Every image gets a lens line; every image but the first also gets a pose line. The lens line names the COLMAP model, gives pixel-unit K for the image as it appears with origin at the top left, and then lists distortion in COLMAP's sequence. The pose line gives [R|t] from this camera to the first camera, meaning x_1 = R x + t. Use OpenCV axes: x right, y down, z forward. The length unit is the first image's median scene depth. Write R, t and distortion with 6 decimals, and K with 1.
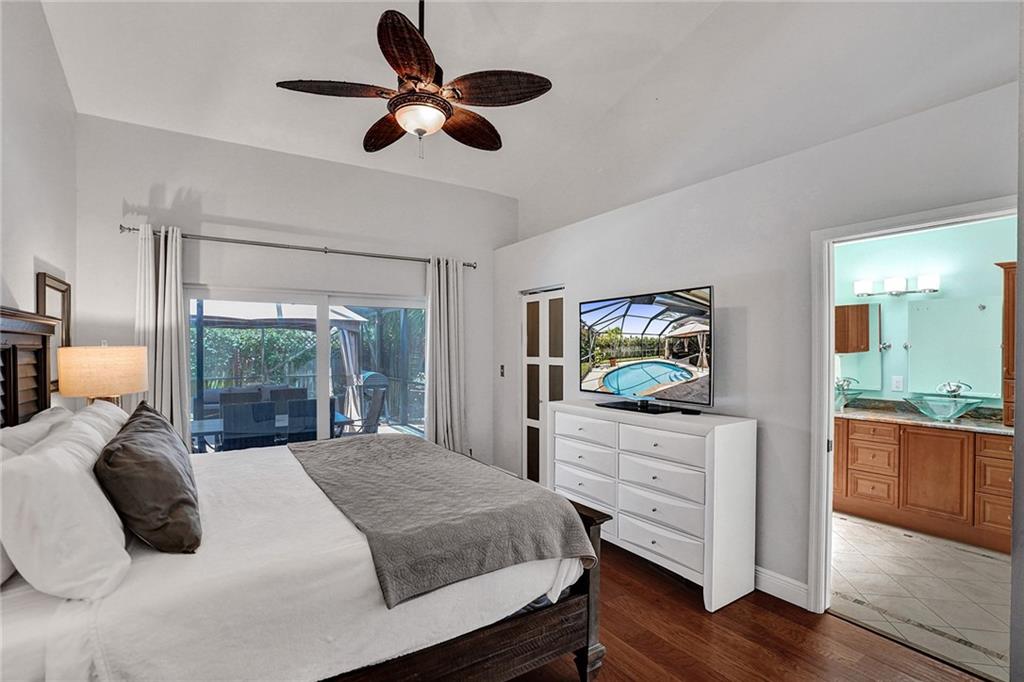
lens RADIAL K [[481.7, 0, 515.0], [0, 481.7, 336.5], [0, 0, 1]] dist [-0.078450, 0.029568]
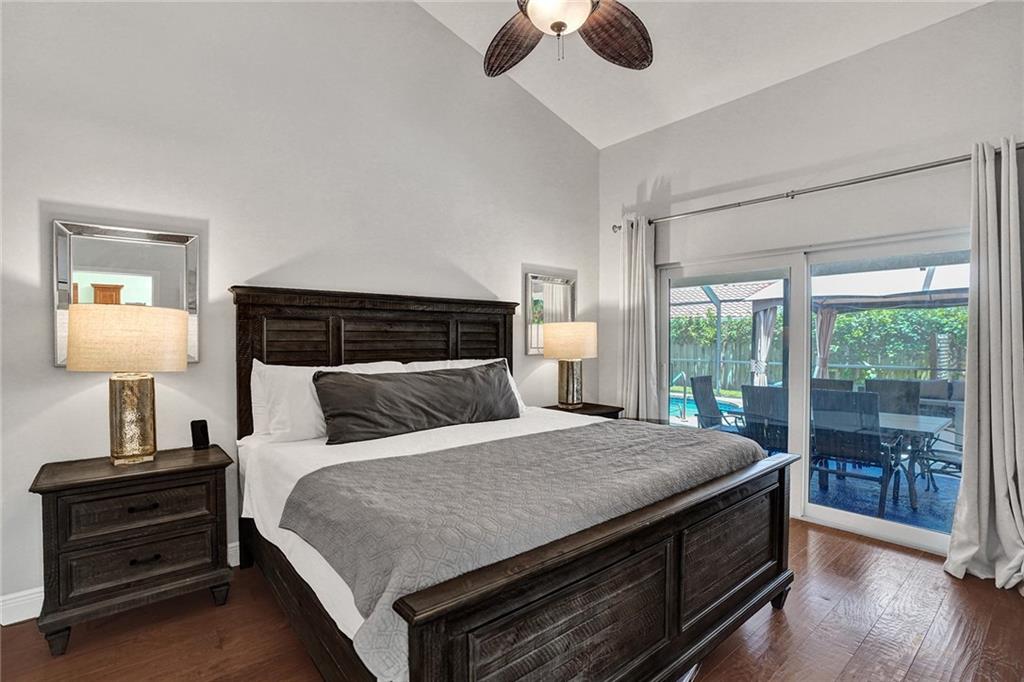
lens RADIAL K [[479.4, 0, 516.4], [0, 479.4, 348.8], [0, 0, 1]] dist [-0.070982, 0.000089]
pose [[0.116548, 0.019091, -0.993002, 0.347539], [0.027388, 0.999373, 0.022428, 0.045747], [0.992807, -0.029810, 0.115952, 0.533344]]
